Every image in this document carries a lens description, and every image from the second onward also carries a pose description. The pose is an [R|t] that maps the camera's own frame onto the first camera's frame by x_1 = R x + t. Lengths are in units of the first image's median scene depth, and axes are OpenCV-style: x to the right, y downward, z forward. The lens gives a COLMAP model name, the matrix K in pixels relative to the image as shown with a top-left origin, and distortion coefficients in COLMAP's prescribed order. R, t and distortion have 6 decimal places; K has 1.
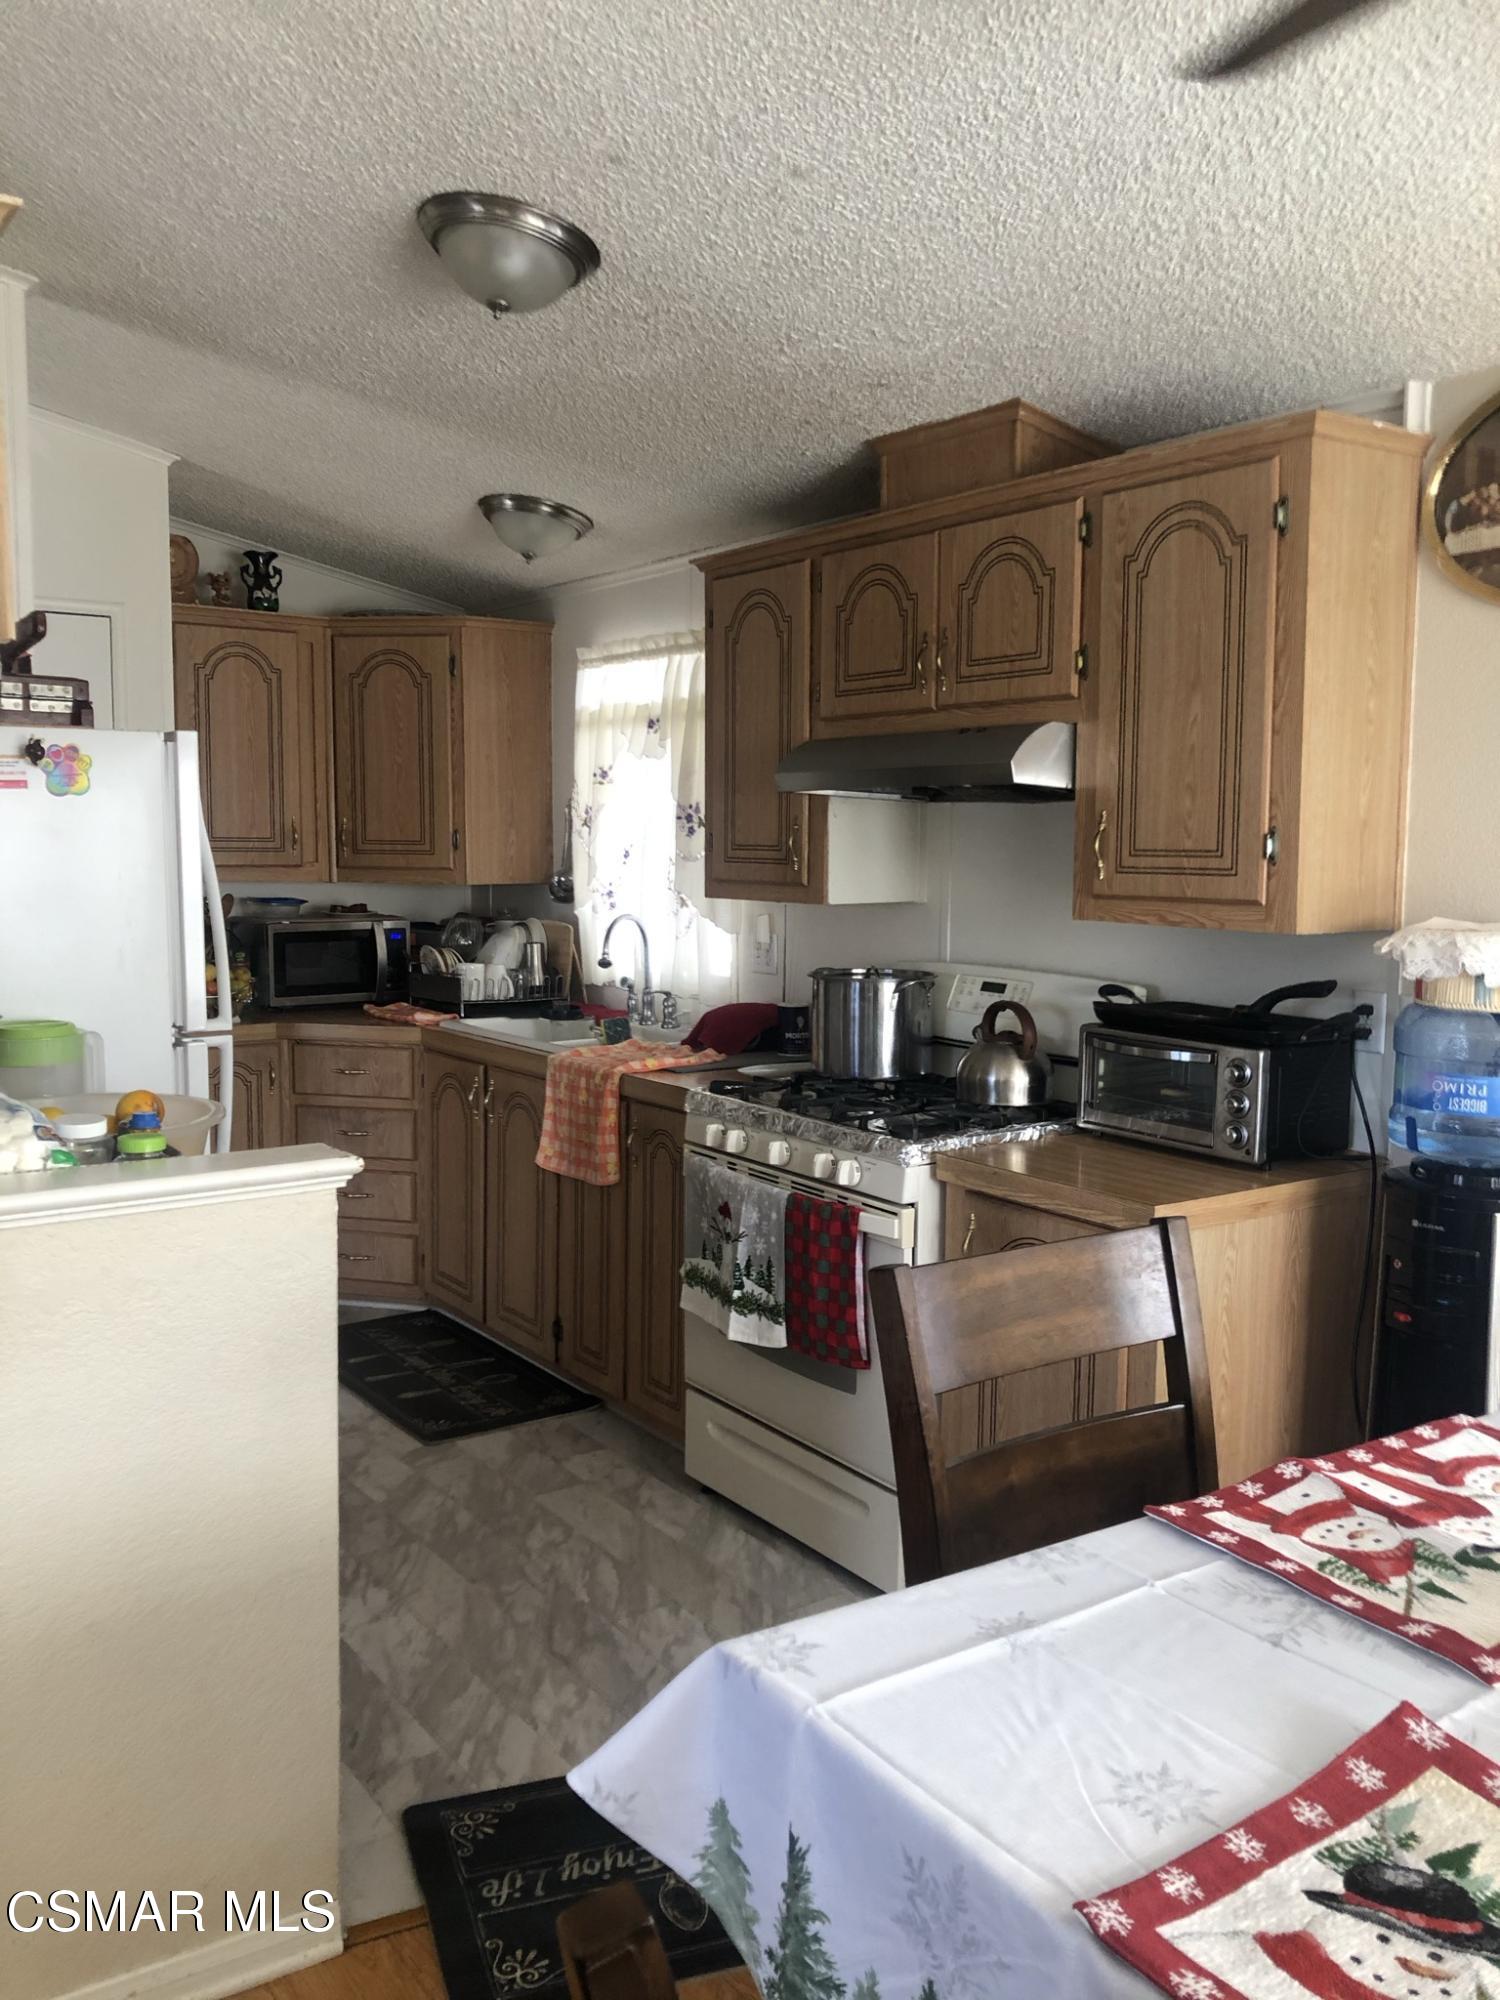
lens RADIAL K [[1649.9, 0, 730.8], [0, 1649.9, 1009.4], [0, 0, 1]] dist [0.005262, 0.009243]
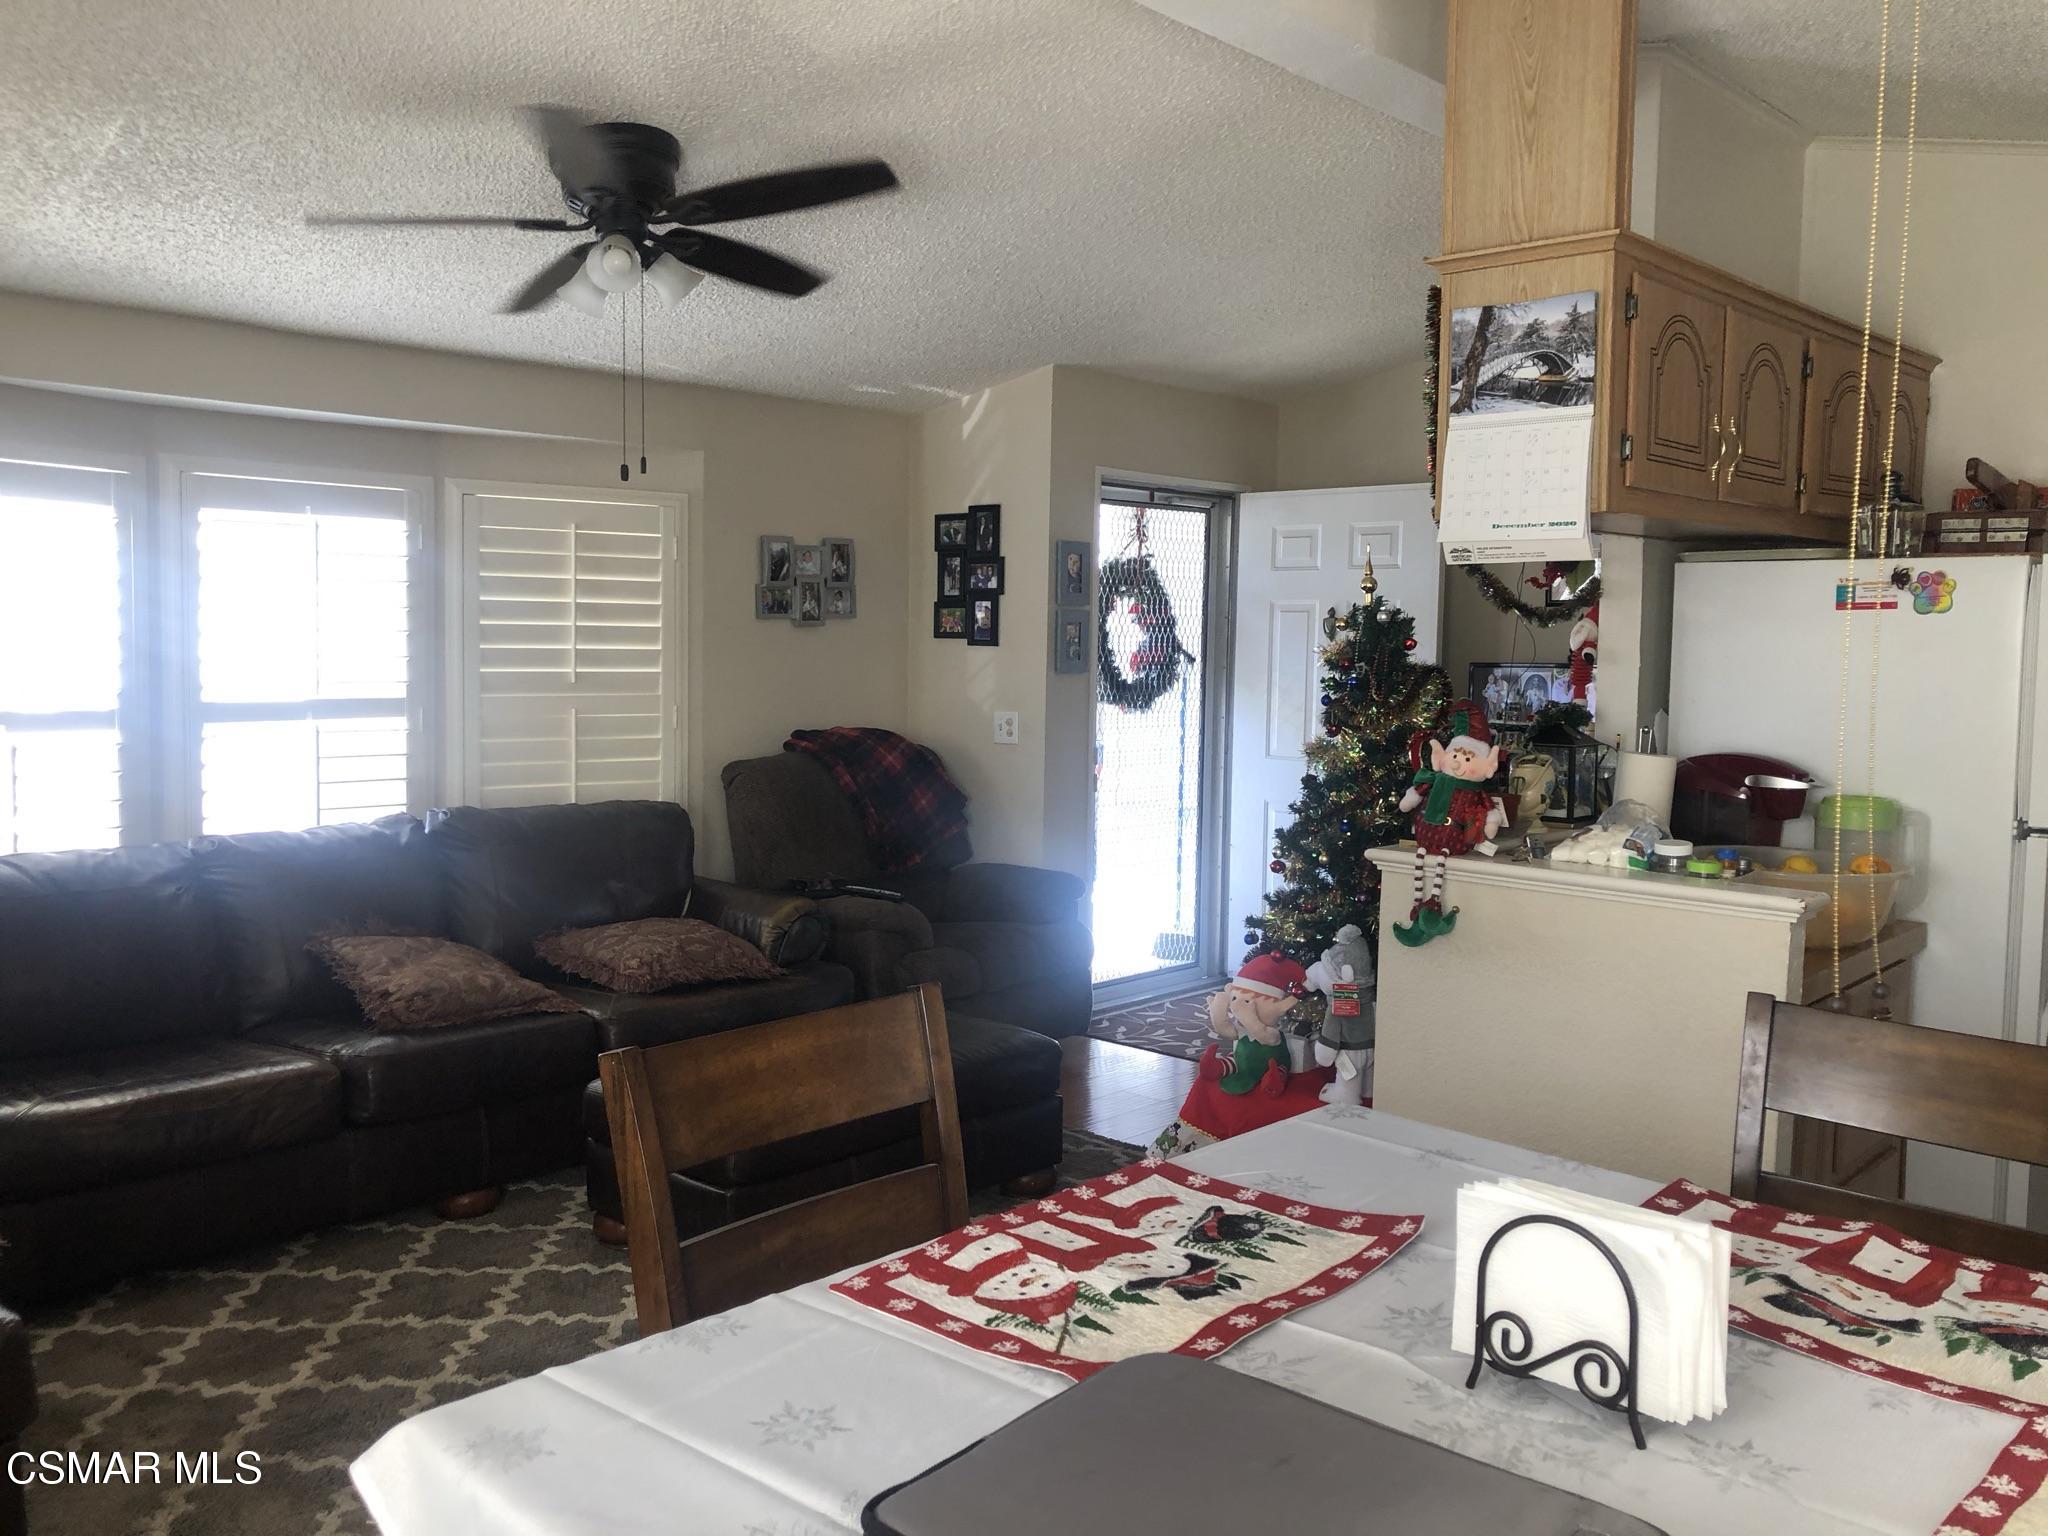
lens RADIAL K [[1689.5, 0, 1032.9], [0, 1689.5, 768.0], [0, 0, 1]] dist [0.005262, 0.009243]
pose [[0.212484, 0.073698, -0.974381, 0.611972], [-0.119336, 0.991645, 0.048980, -0.001427], [0.969850, 0.105872, 0.219504, 0.104584]]
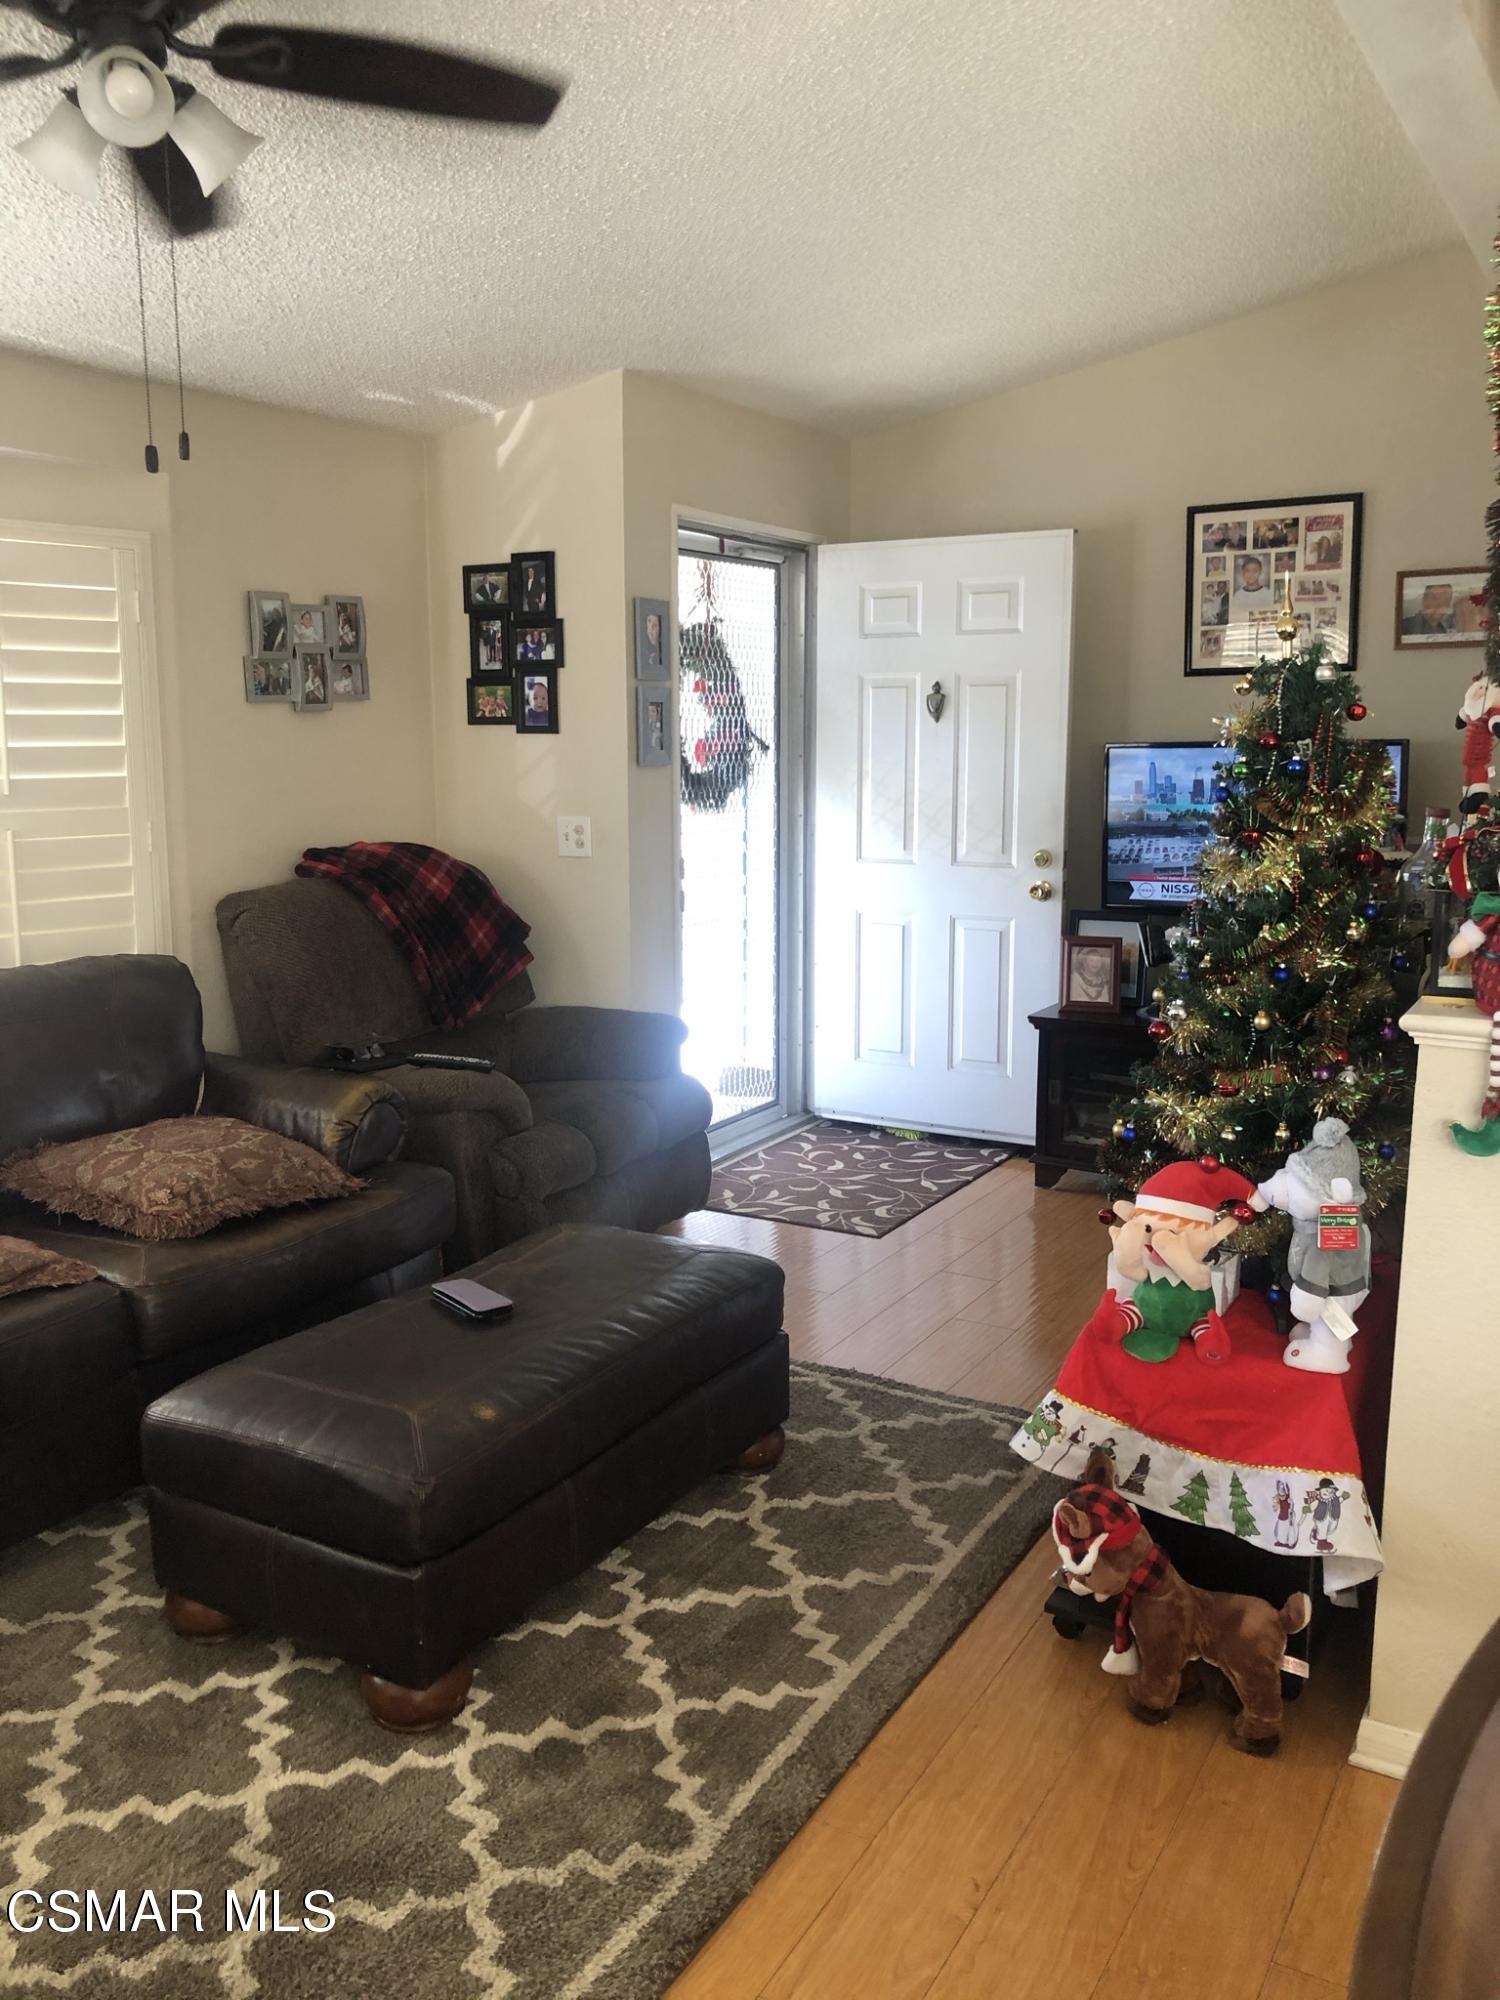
lens RADIAL K [[1649.9, 0, 736.7], [0, 1649.9, 988.8], [0, 0, 1]] dist [0.005262, 0.009243]
pose [[0.414608, 0.134388, -0.900022, 0.371666], [-0.093794, 0.990079, 0.104627, 0.008470], [0.905154, 0.041037, 0.423099, 0.047261]]
